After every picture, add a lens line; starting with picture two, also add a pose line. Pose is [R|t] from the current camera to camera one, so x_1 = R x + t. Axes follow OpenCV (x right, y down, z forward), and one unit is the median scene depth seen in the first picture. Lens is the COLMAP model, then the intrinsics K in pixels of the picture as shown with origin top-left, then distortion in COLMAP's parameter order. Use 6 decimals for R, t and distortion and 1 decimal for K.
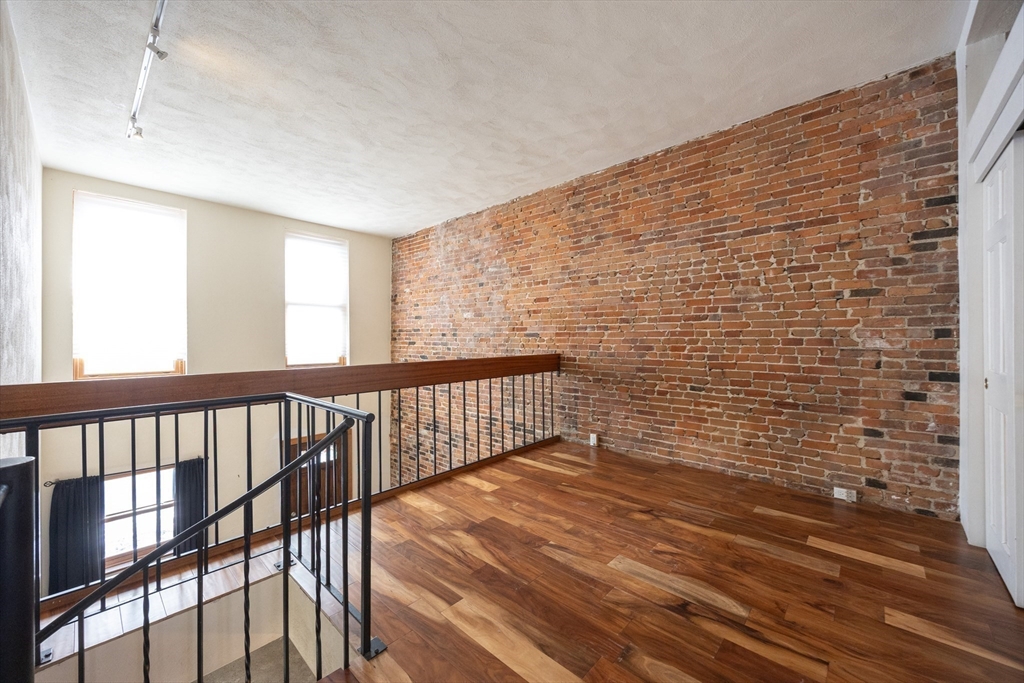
lens RADIAL K [[395.0, 0, 515.7], [0, 395.0, 338.6], [0, 0, 1]] dist [-0.001782, -0.000264]
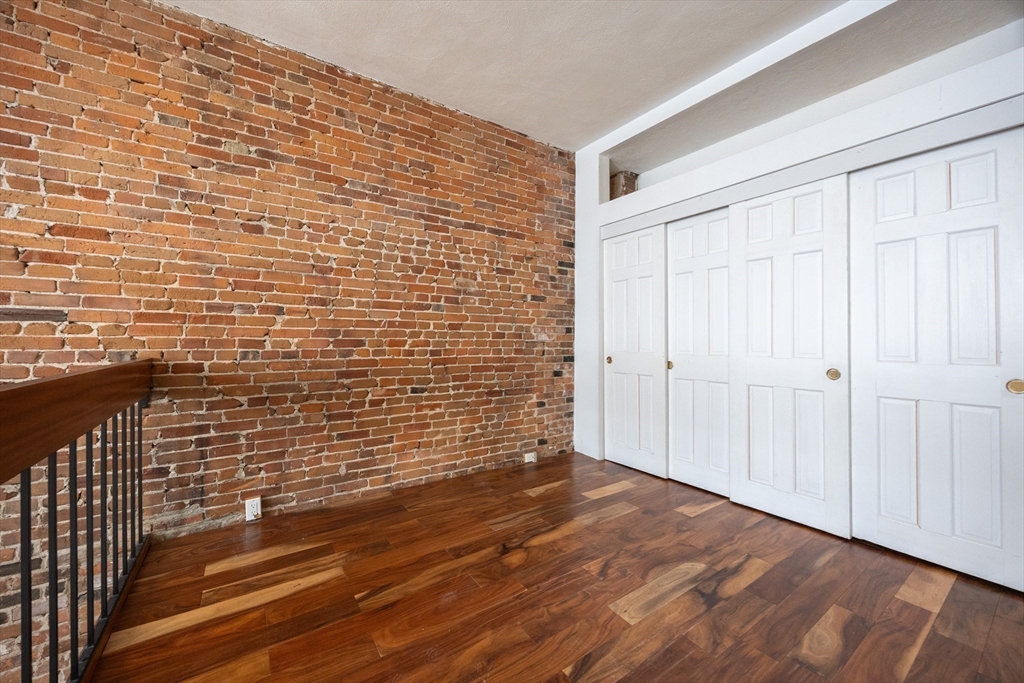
lens RADIAL K [[395.0, 0, 518.6], [0, 395.0, 334.0], [0, 0, 1]] dist [-0.000719, -0.000220]
pose [[0.215665, 0.018717, 0.976288, -0.332974], [-0.004354, 0.999825, -0.018206, 0.021399], [-0.976458, -0.000324, 0.215709, 0.626652]]
